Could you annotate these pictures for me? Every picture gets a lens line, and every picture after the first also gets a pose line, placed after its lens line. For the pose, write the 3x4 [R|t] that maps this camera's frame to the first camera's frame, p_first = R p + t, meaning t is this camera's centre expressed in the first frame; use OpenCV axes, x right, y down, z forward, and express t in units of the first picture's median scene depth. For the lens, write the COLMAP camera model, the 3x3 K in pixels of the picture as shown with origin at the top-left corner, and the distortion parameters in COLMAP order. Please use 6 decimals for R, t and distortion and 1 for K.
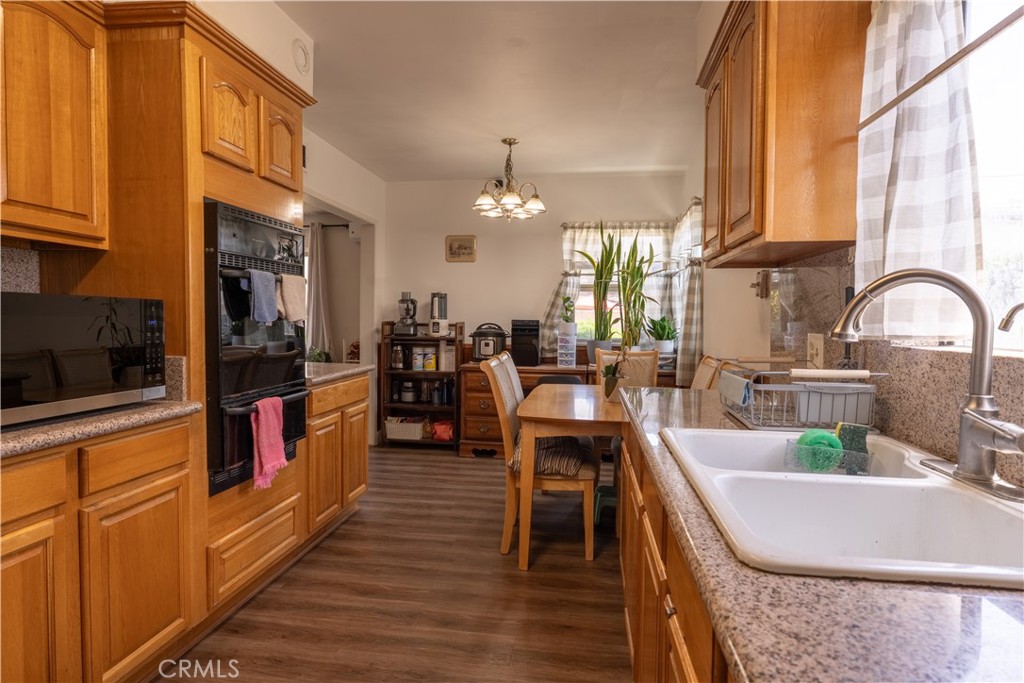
lens RADIAL K [[560.8, 0, 512.3], [0, 560.8, 341.8], [0, 0, 1]] dist [-0.002472, 0.001851]
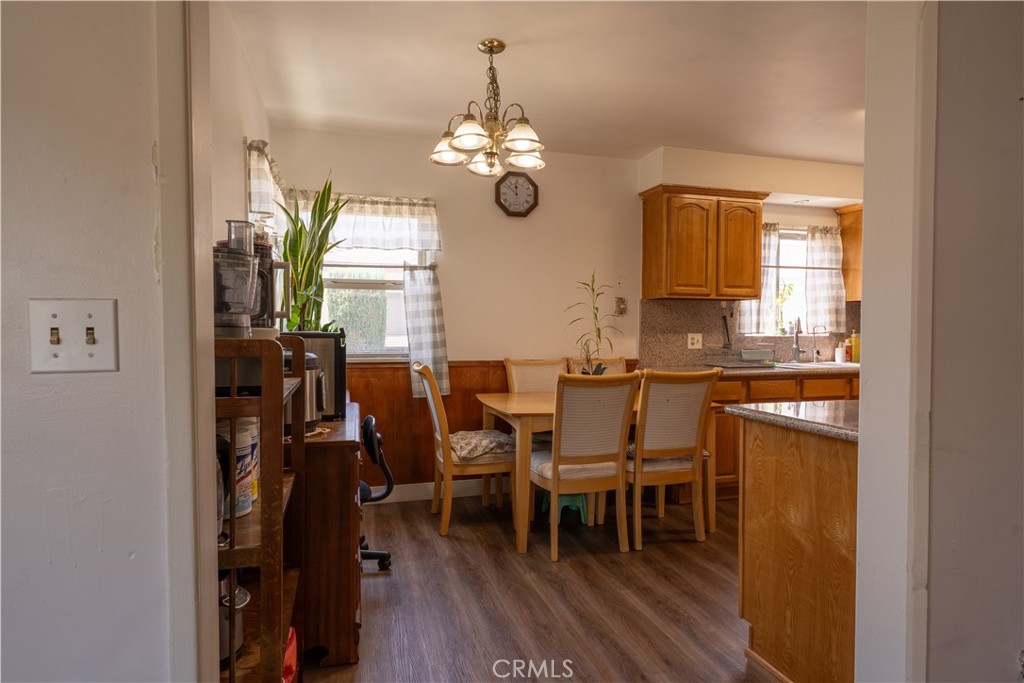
lens RADIAL K [[560.8, 0, 513.0], [0, 560.8, 343.7], [0, 0, 1]] dist [-0.002472, 0.001851]
pose [[-0.417403, -0.029921, 0.908229, -0.482081], [0.025319, 0.998687, 0.044537, -0.042040], [-0.908369, 0.041585, -0.416097, 1.003989]]
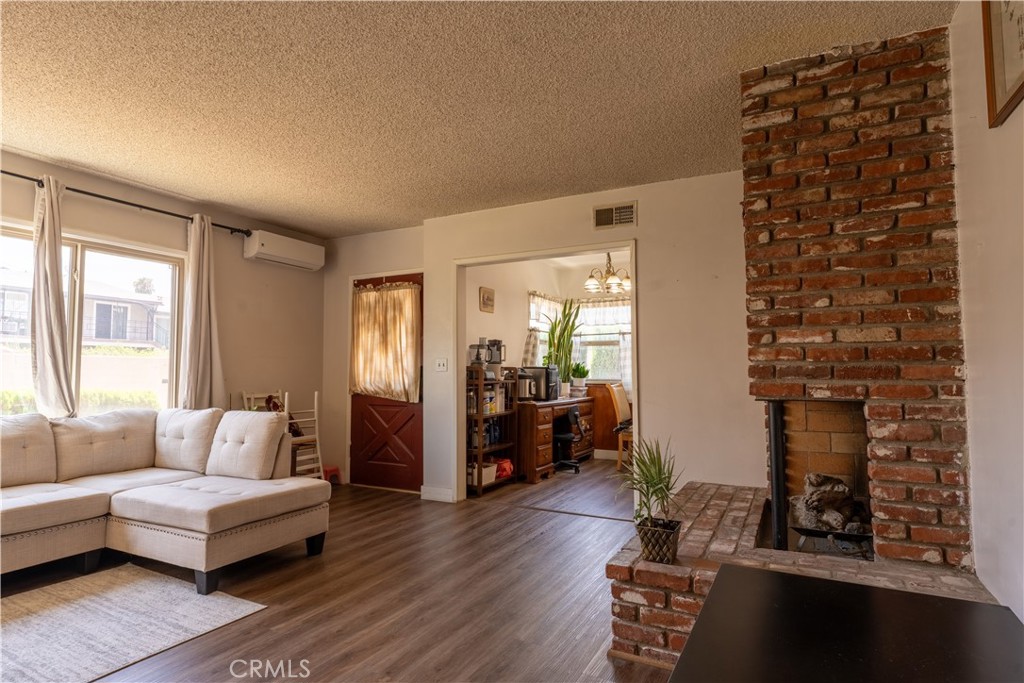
lens RADIAL K [[560.8, 0, 513.4], [0, 560.8, 345.1], [0, 0, 1]] dist [-0.002472, 0.001851]
pose [[0.331629, 0.038313, 0.942632, -1.145692], [0.032102, 0.998138, -0.051863, -0.020265], [-0.942864, 0.047459, 0.329782, 0.615057]]
